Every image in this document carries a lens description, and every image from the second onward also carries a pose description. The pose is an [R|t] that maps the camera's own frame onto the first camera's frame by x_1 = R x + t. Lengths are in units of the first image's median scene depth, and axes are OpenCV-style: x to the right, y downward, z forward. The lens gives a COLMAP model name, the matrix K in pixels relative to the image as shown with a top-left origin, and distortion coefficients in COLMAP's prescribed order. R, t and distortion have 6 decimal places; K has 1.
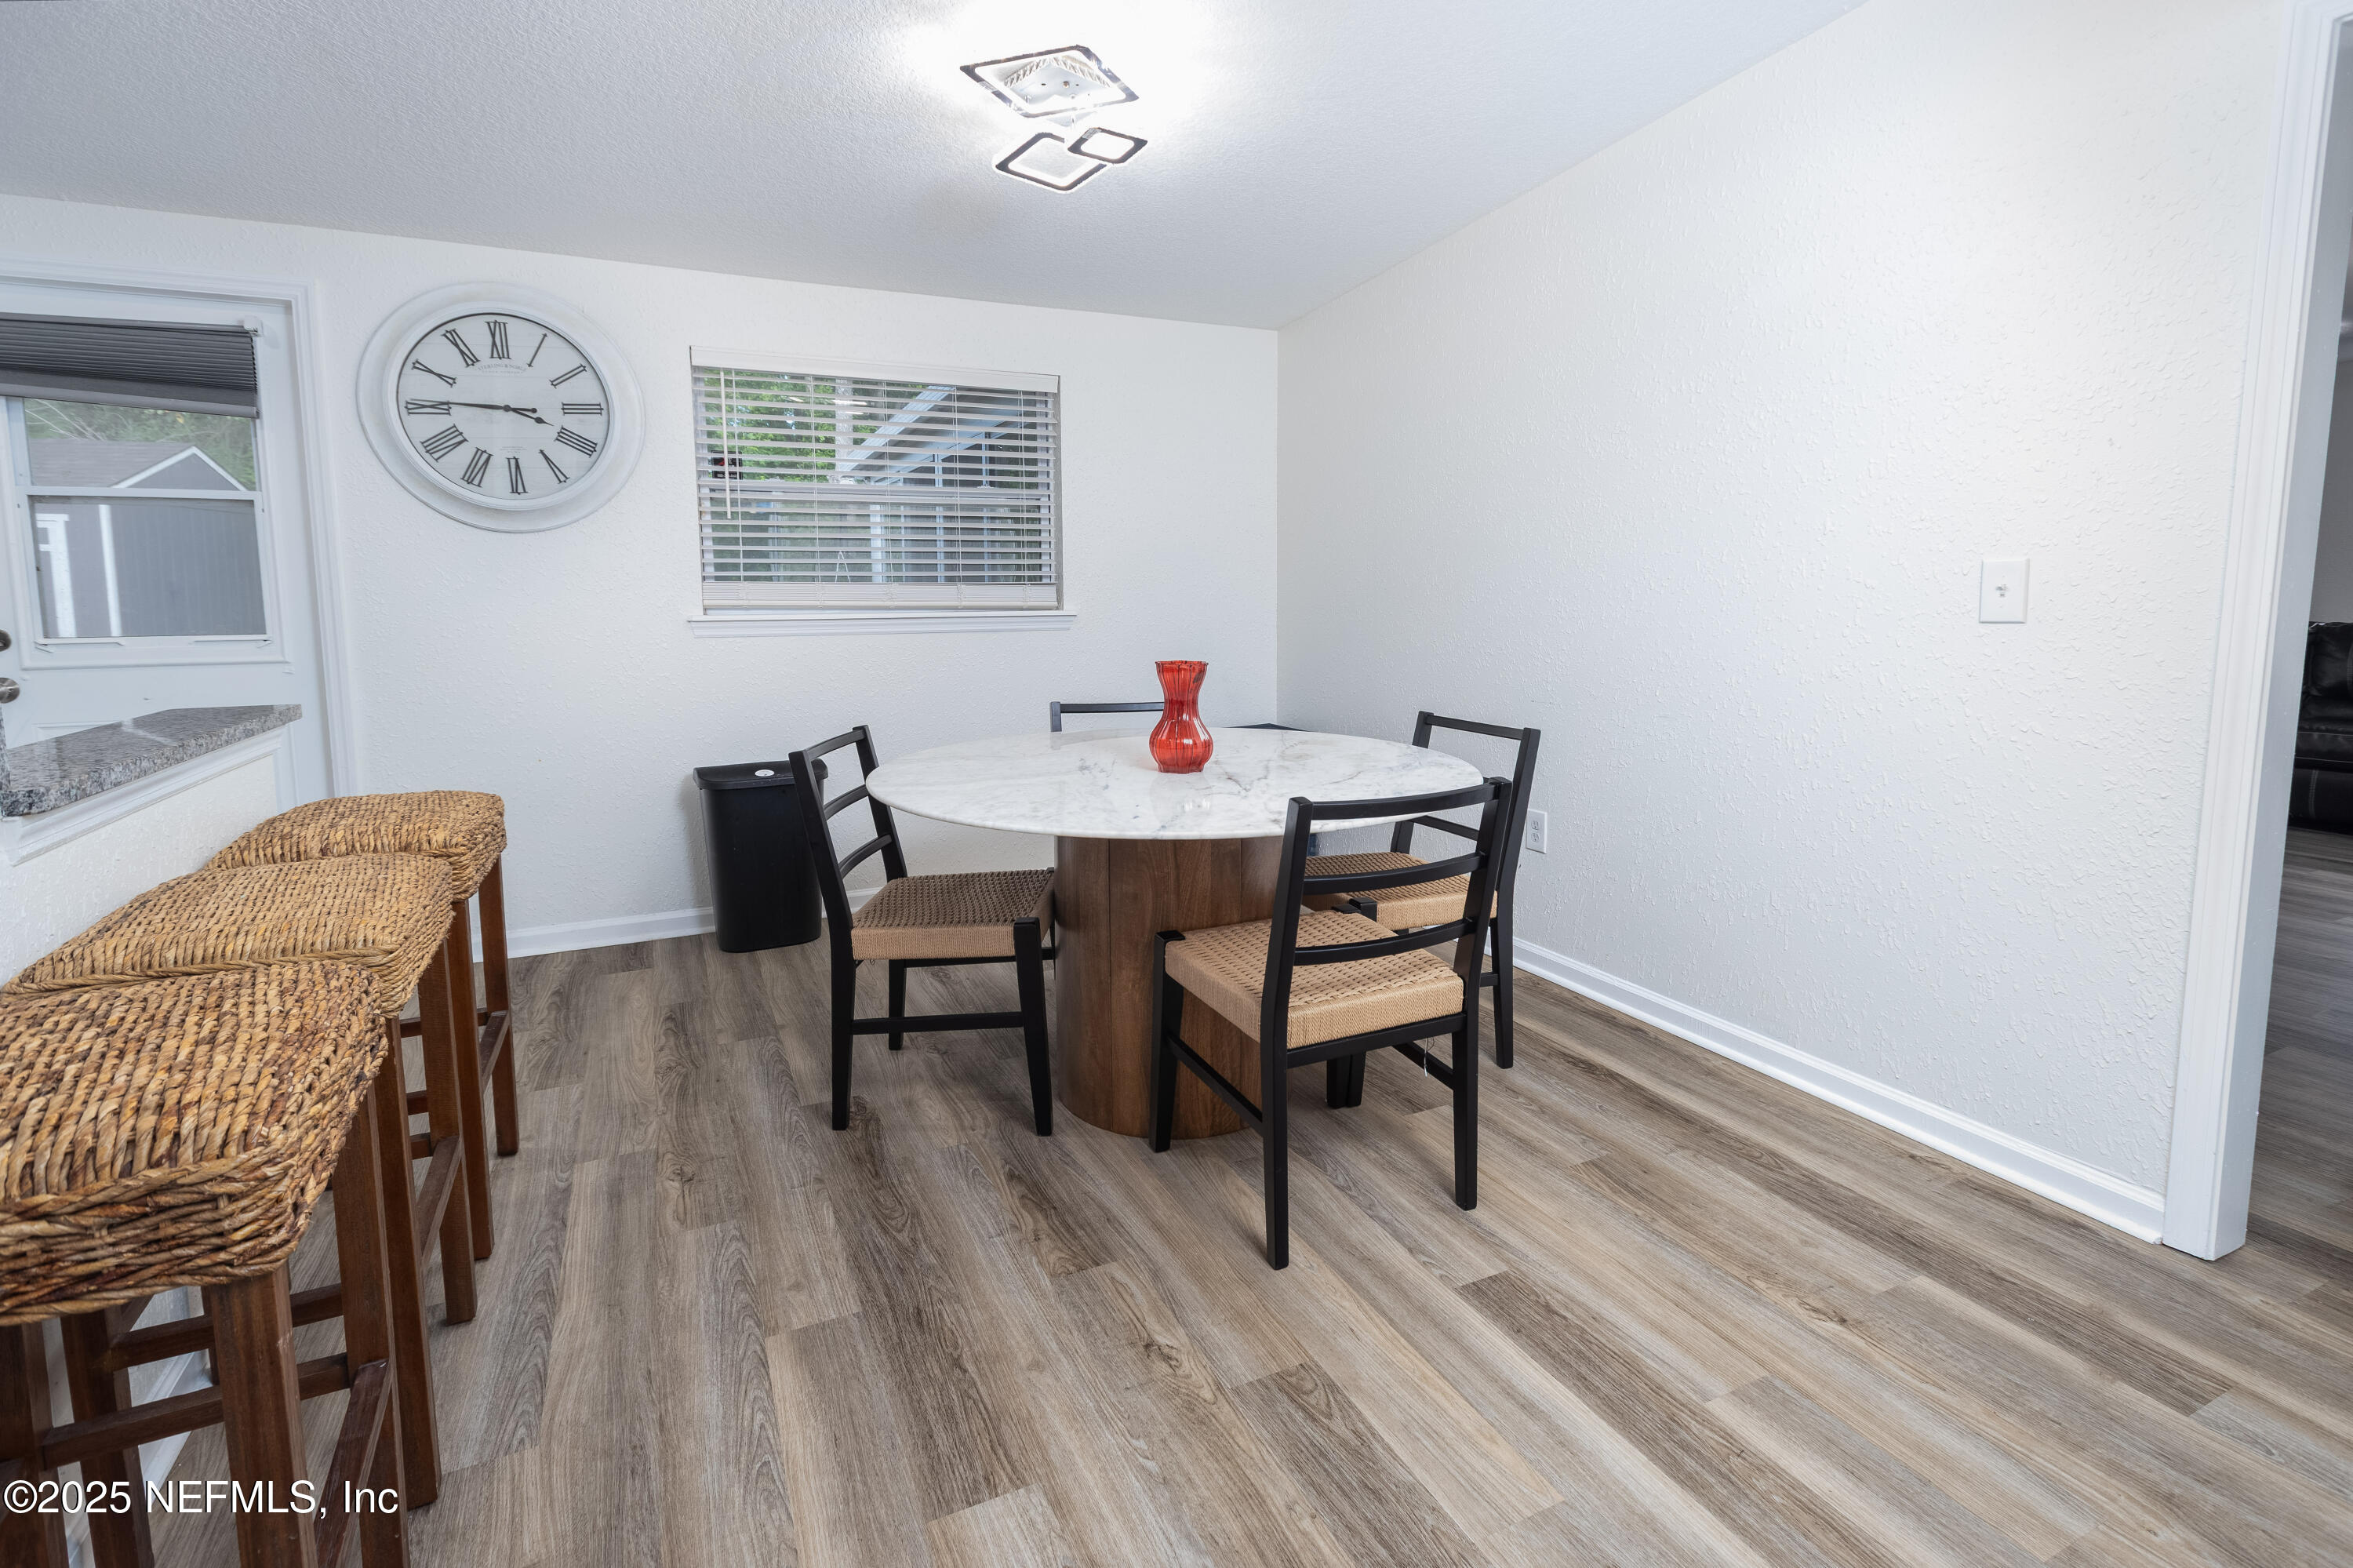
lens RADIAL K [[1095.0, 0, 1174.9], [0, 1095.0, 695.3], [0, 0, 1]] dist [-0.002122, -0.000159]
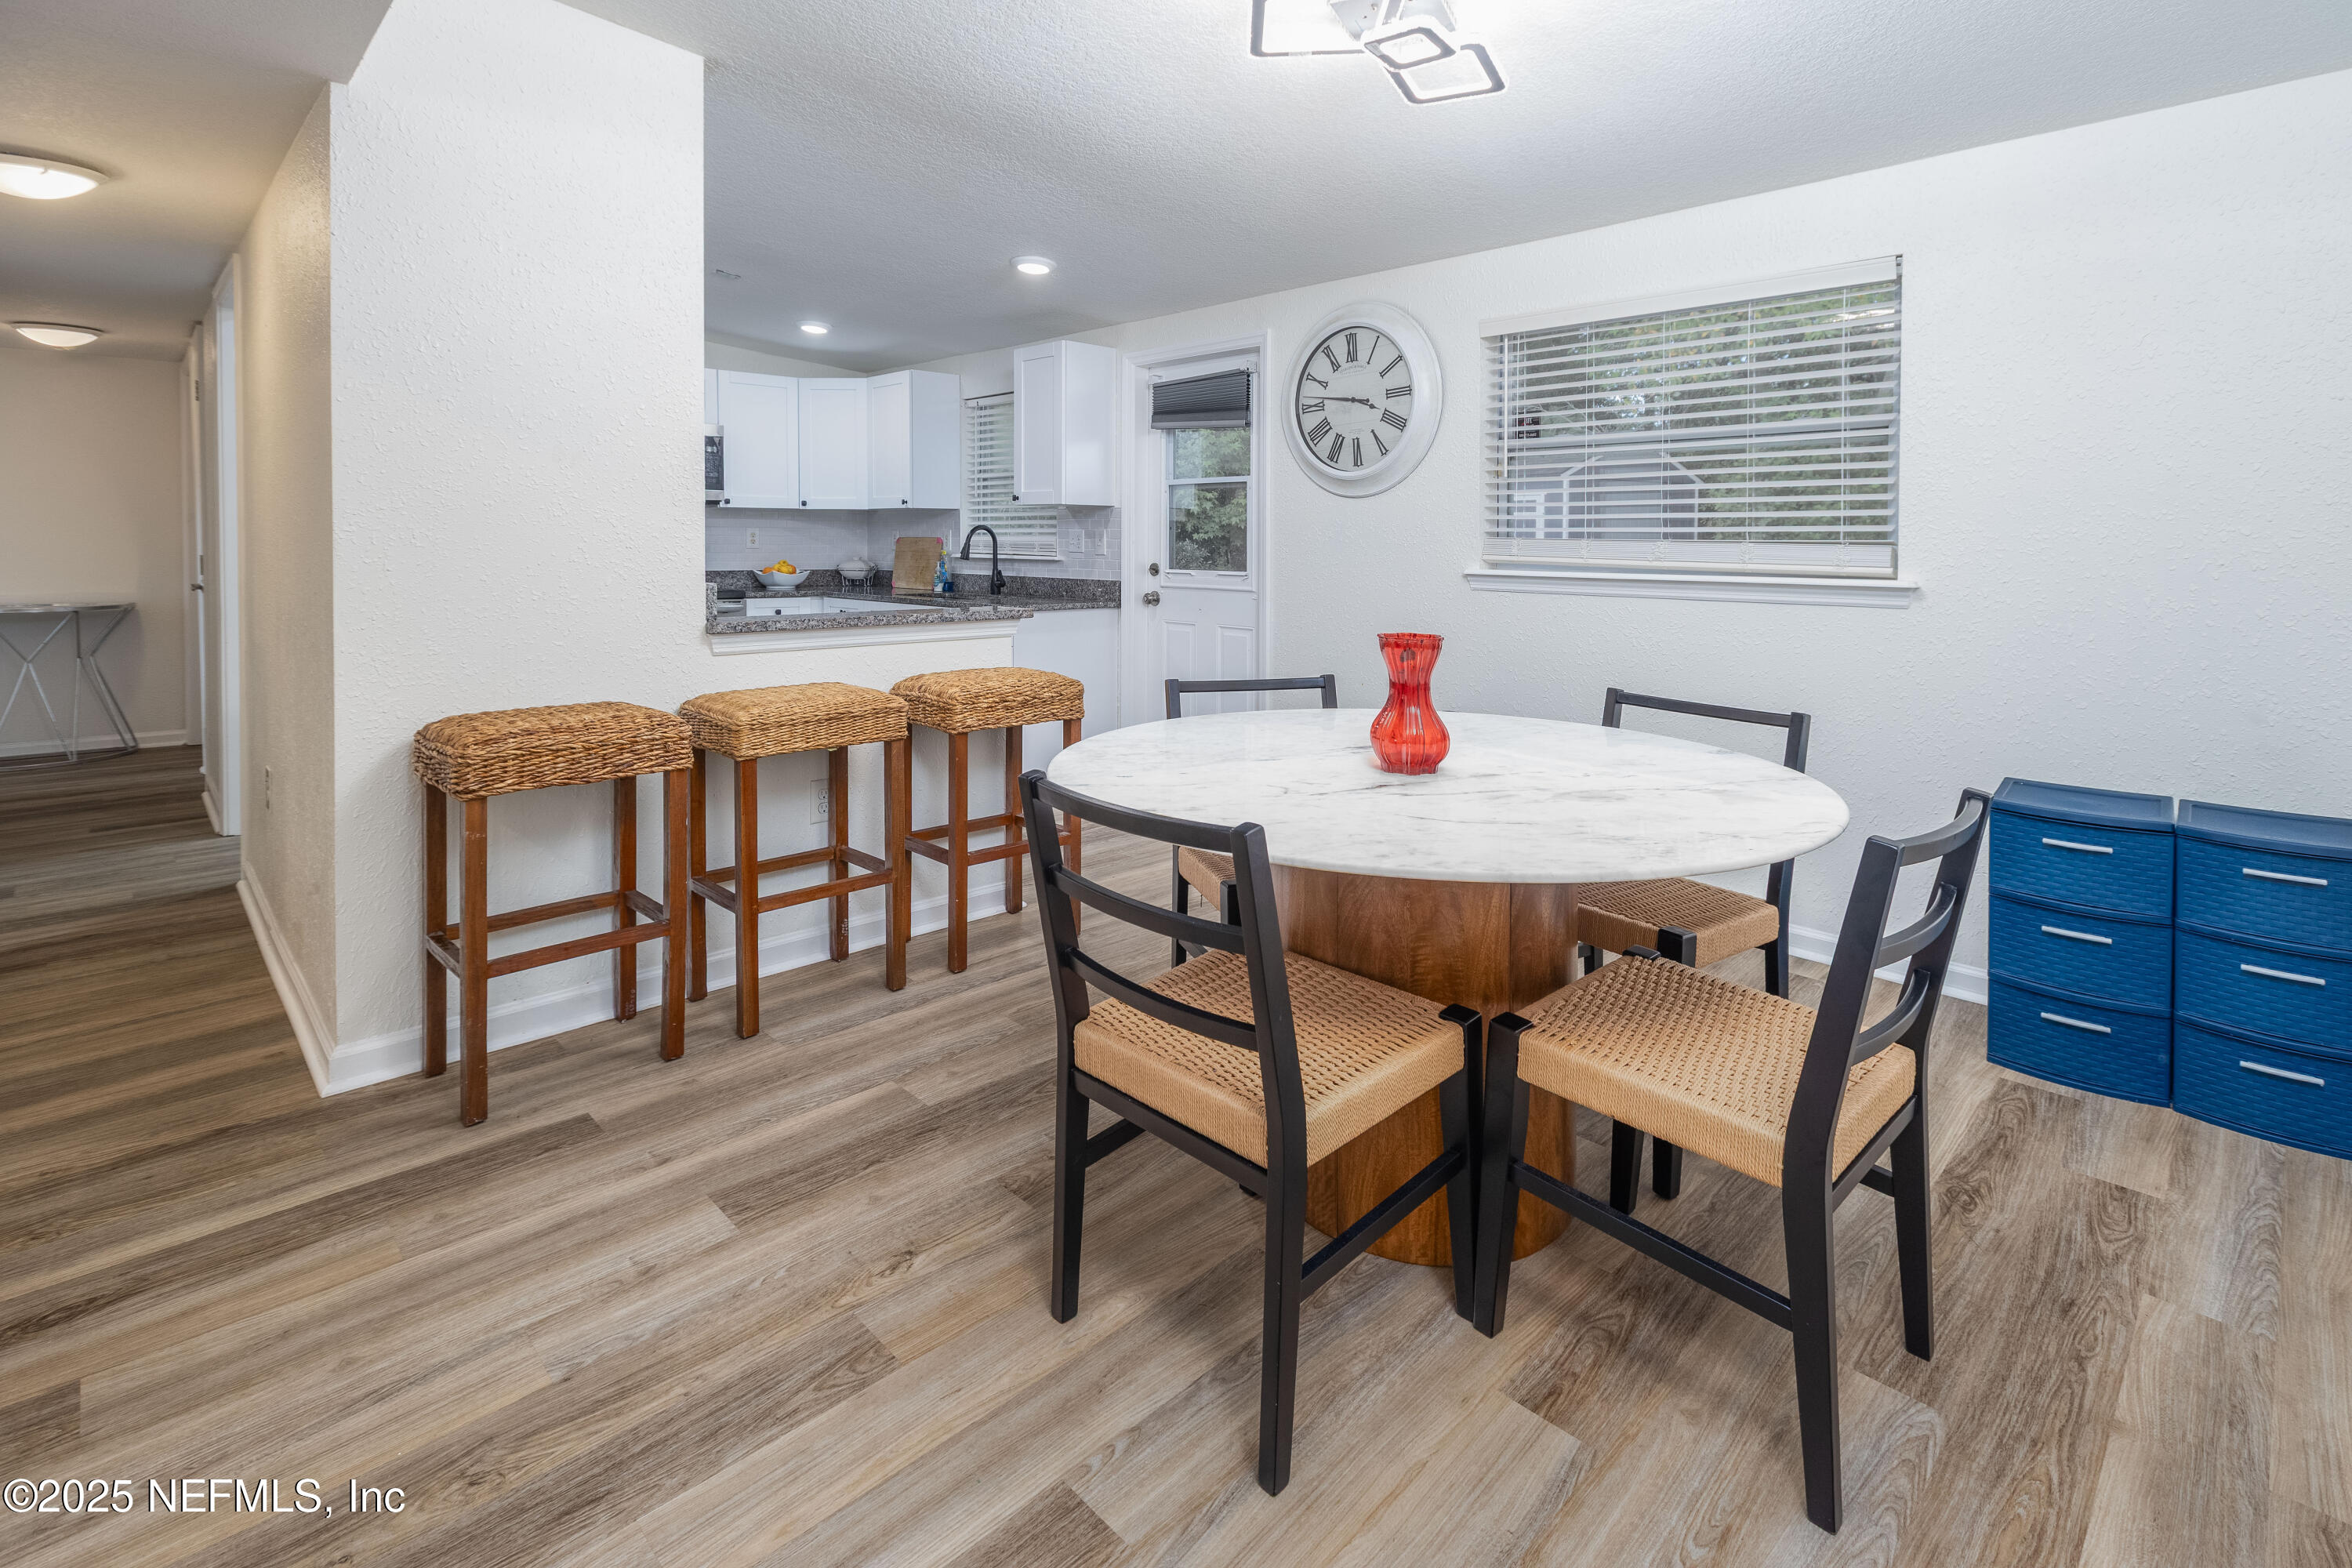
lens RADIAL K [[1111.7, 0, 1183.7], [0, 1111.7, 561.6], [0, 0, 1]] dist [0.001974, 0.000383]
pose [[0.326405, 0.024406, -0.944915, 0.574566], [-0.102551, 0.994680, -0.009734, -0.048323], [0.939651, 0.100079, 0.327171, 0.446793]]
